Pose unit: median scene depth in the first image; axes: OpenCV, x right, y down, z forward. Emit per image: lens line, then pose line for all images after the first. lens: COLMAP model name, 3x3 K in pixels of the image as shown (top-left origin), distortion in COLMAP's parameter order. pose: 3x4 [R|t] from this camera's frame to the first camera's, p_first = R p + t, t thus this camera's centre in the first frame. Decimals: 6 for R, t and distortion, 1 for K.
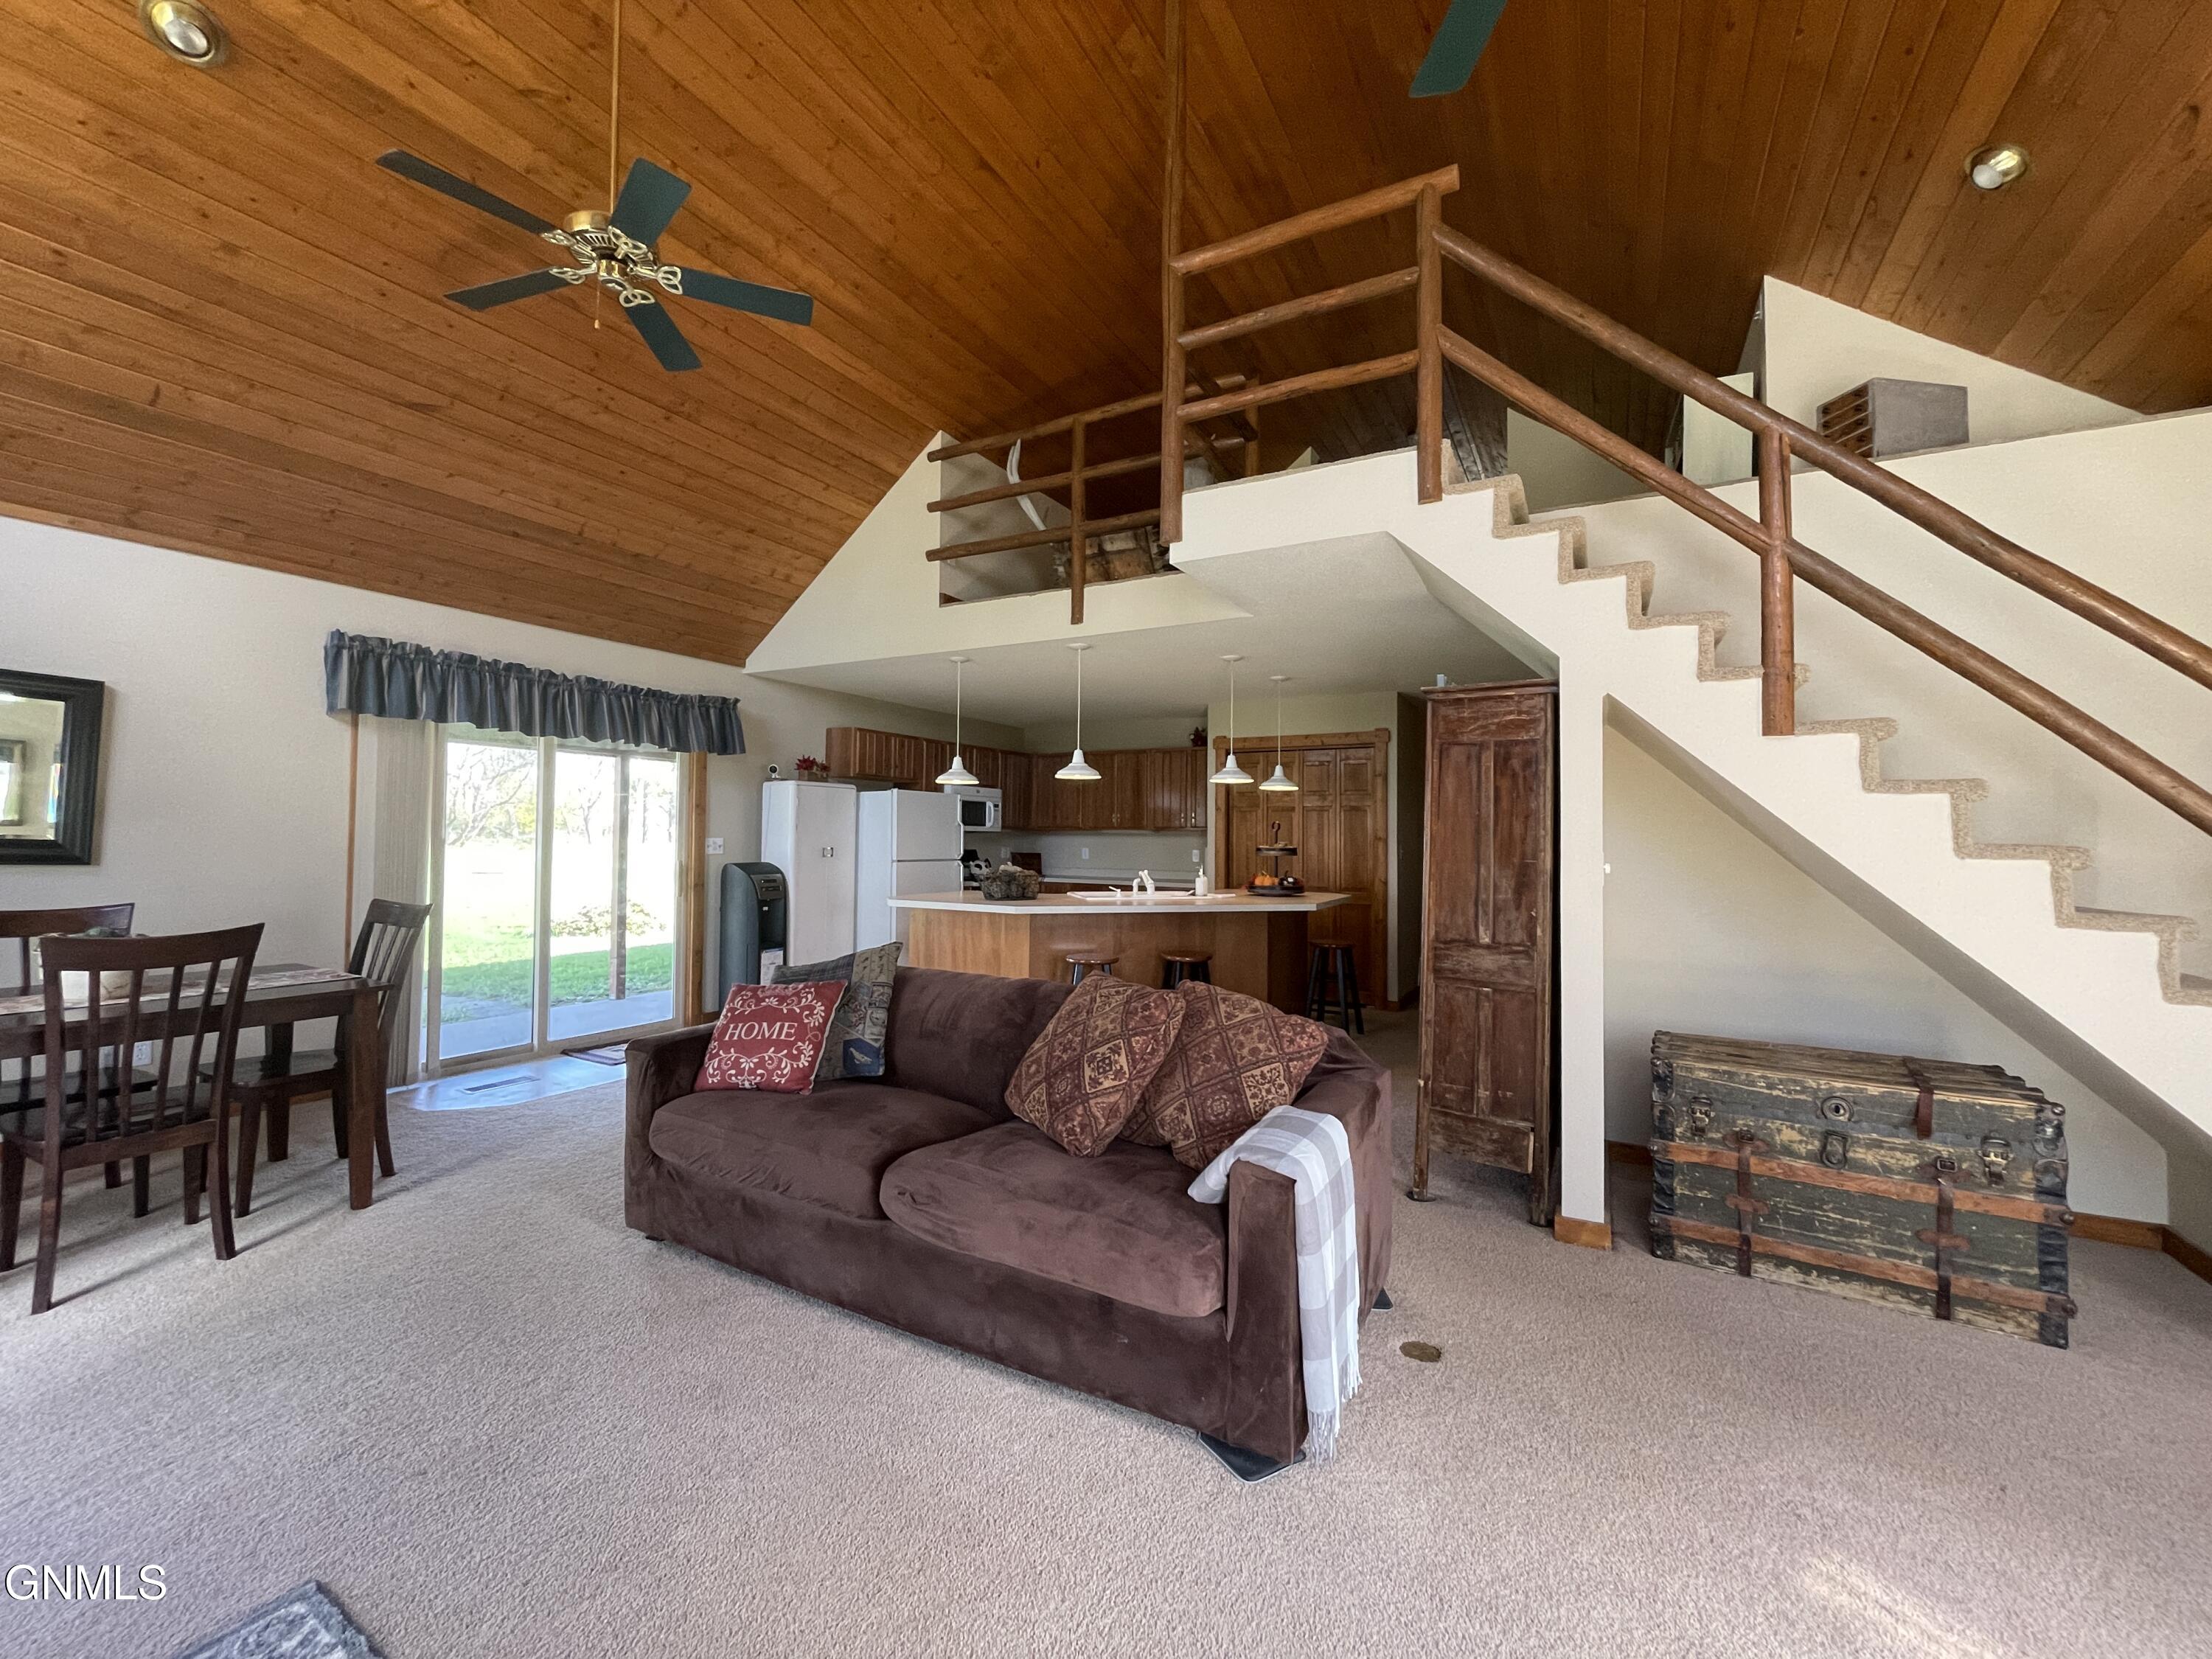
lens RADIAL K [[896.0, 0, 1116.9], [0, 896.0, 817.4], [0, 0, 1]] dist [-0.001579, 0.000211]
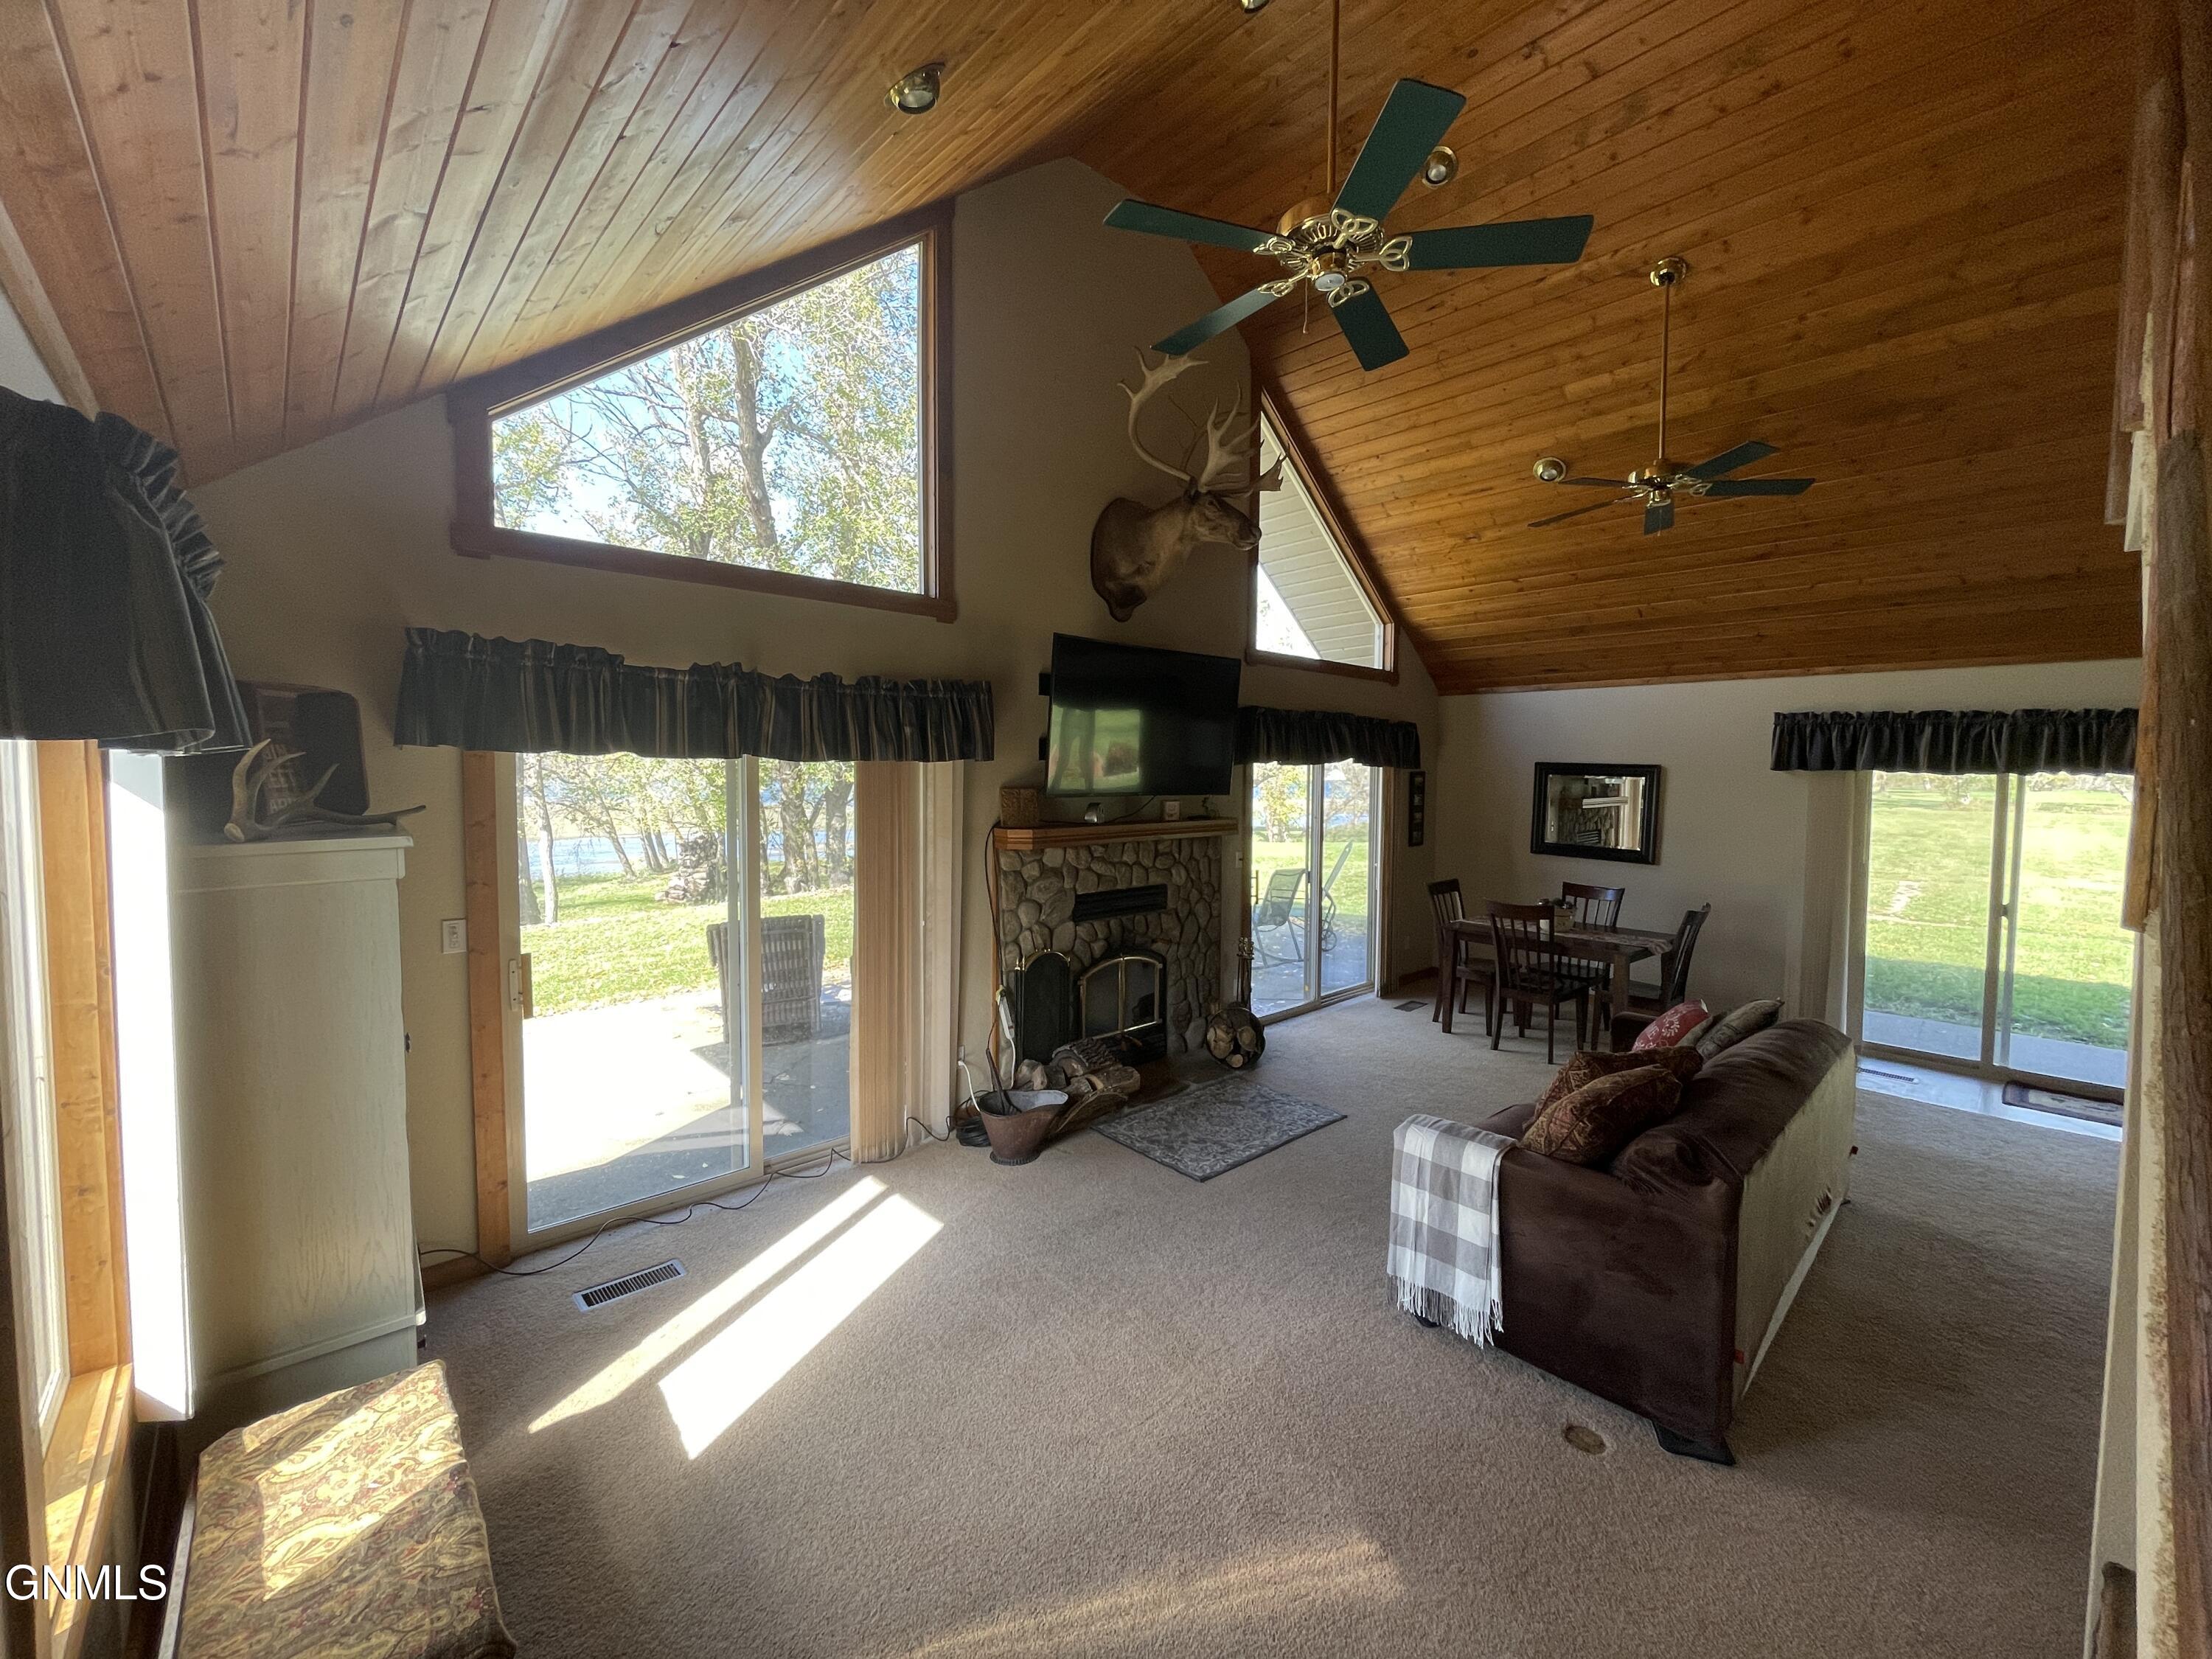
lens RADIAL K [[875.9, 0, 1105.8], [0, 875.9, 818.1], [0, 0, 1]] dist [0.000583, 0.000118]
pose [[-0.313926, 0.036816, -0.948733, 0.520728], [0.011620, 0.999322, 0.034934, -0.067480], [0.949376, -0.000058, -0.314141, 0.279410]]
